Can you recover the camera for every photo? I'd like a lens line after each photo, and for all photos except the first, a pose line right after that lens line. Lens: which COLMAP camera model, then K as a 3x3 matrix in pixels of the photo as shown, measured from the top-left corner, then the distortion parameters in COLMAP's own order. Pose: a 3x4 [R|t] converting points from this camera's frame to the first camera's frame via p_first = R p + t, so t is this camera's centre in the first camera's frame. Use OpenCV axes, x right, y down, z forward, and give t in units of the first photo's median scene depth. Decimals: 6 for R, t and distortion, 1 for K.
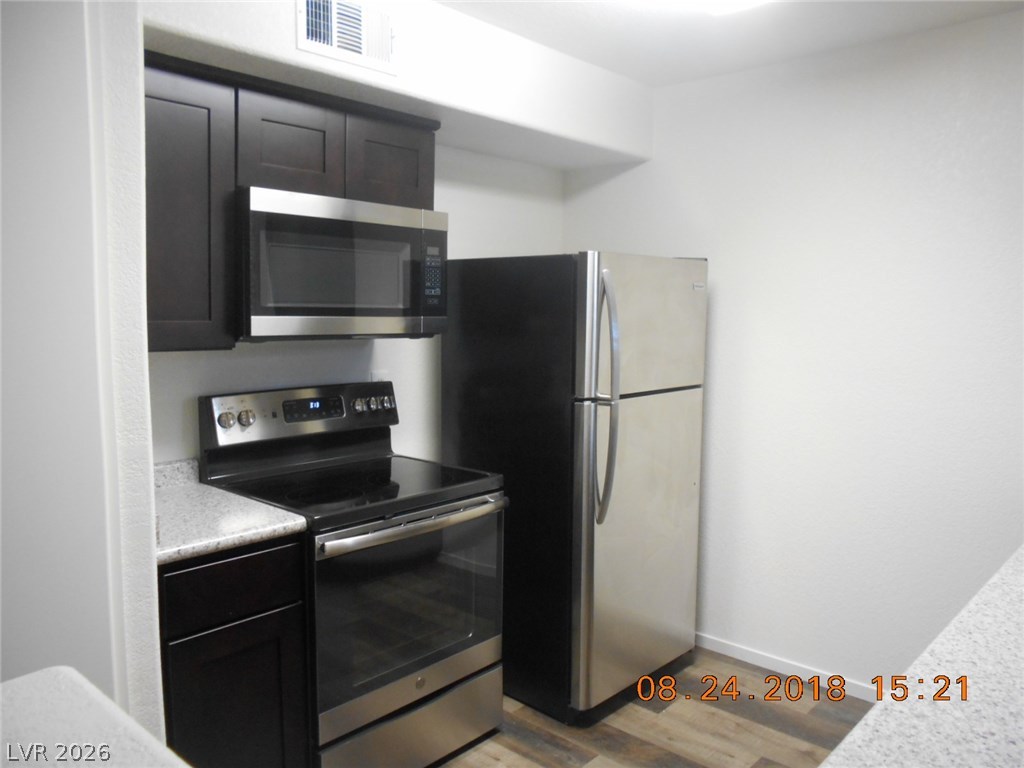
lens RADIAL K [[786.2, 0, 516.3], [0, 786.2, 385.2], [0, 0, 1]] dist [-0.026299, 0.013619]
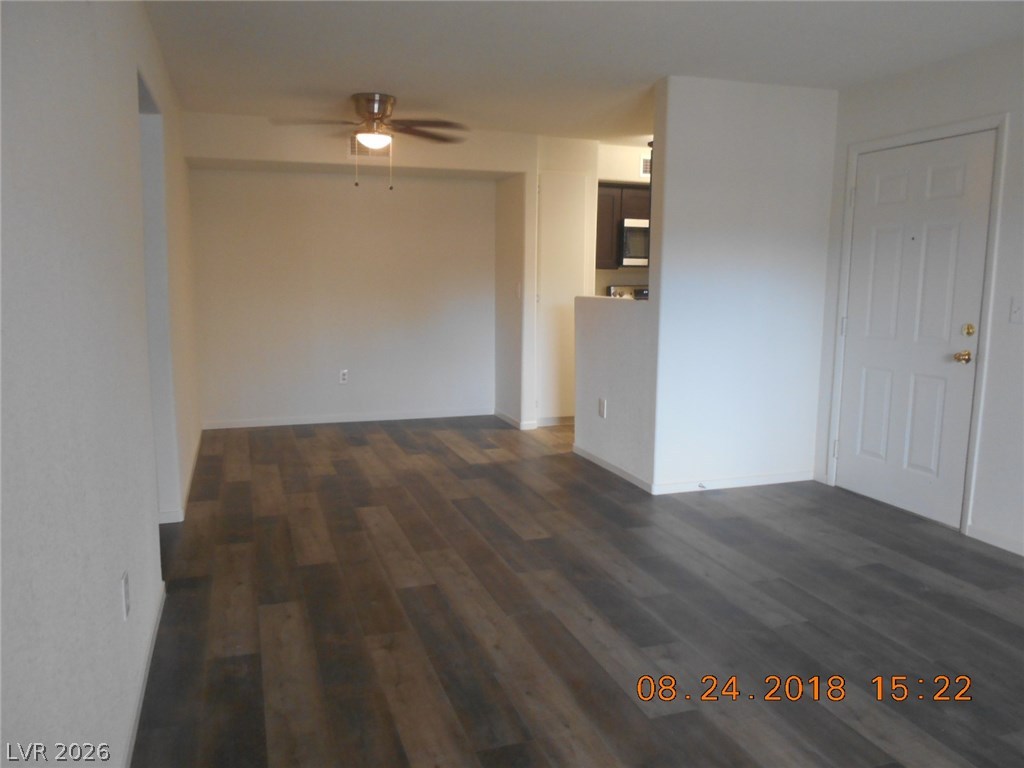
lens RADIAL K [[786.2, 0, 483.5], [0, 786.2, 384.3], [0, 0, 1]] dist [-0.026299, 0.013619]
pose [[0.864572, 0.058694, -0.499070, 0.824831], [-0.032435, 0.997602, 0.061135, 0.253490], [0.501461, -0.036668, 0.864403, -2.150244]]
